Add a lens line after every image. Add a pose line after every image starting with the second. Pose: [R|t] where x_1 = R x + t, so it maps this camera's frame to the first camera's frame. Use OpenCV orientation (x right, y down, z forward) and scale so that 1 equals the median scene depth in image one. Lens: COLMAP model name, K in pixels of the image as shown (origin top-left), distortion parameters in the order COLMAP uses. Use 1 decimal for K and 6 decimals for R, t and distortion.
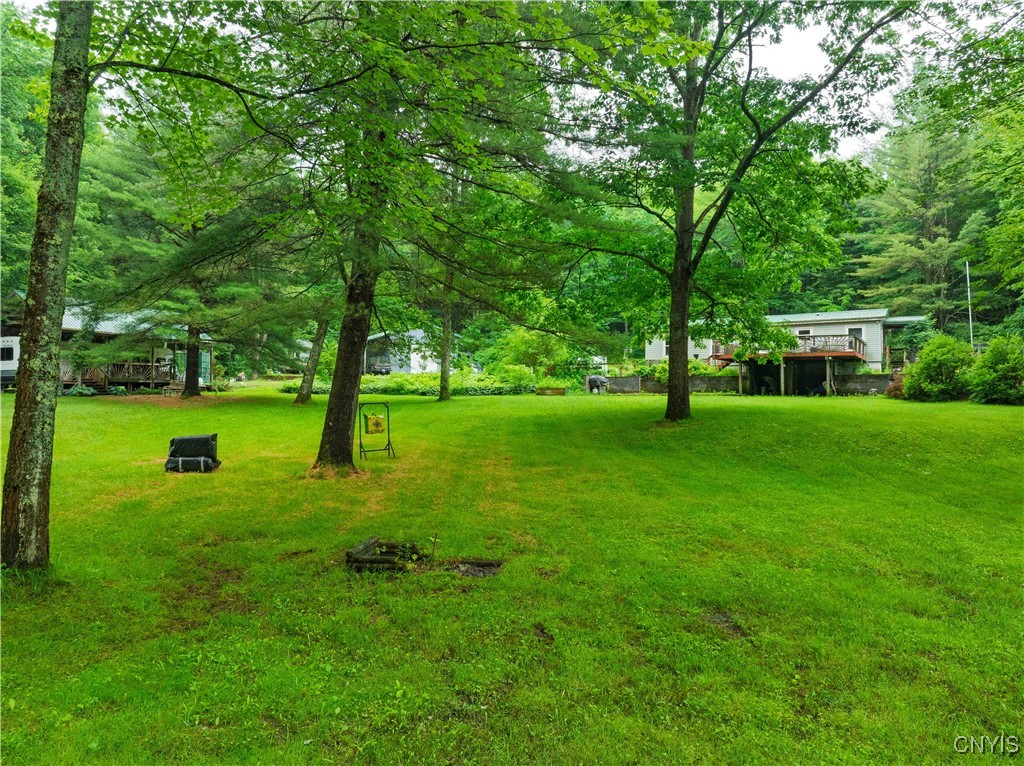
lens RADIAL K [[723.0, 0, 512.7], [0, 723.0, 384.7], [0, 0, 1]] dist [-0.054544, 0.031849]
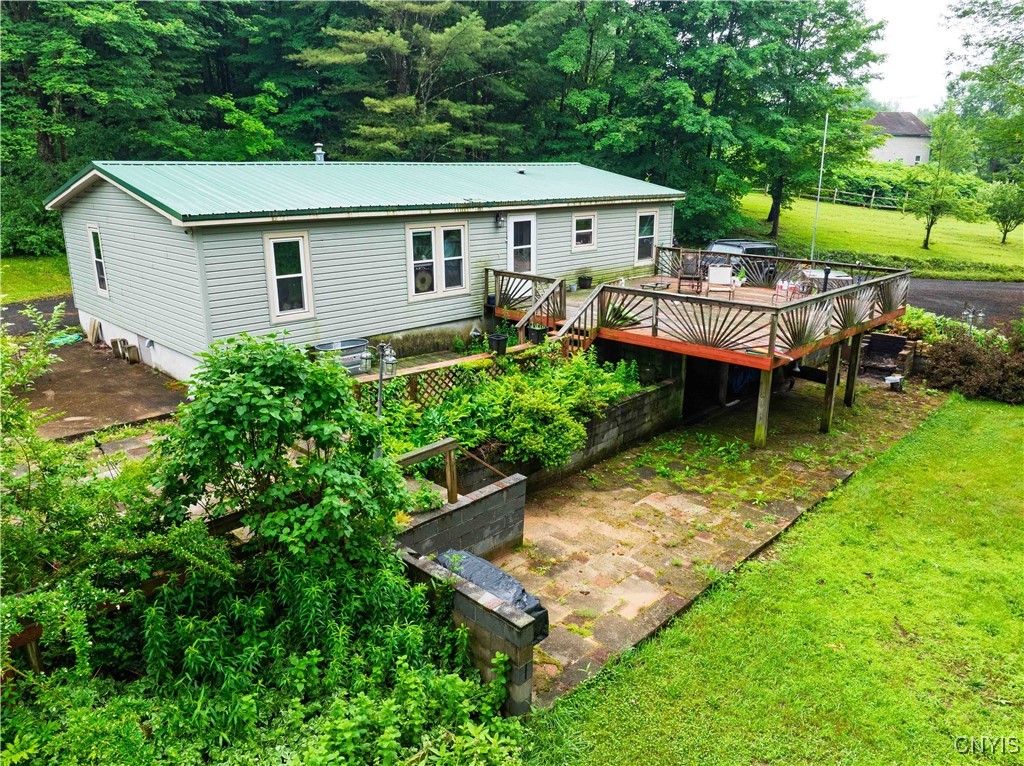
lens RADIAL K [[723.0, 0, 510.2], [0, 723.0, 389.4], [0, 0, 1]] dist [-0.054544, 0.031849]
pose [[0.249544, -0.279558, 0.927133, -0.105582], [-0.021314, 0.955605, 0.293880, -0.340177], [-0.968129, -0.093097, 0.232507, 3.037713]]
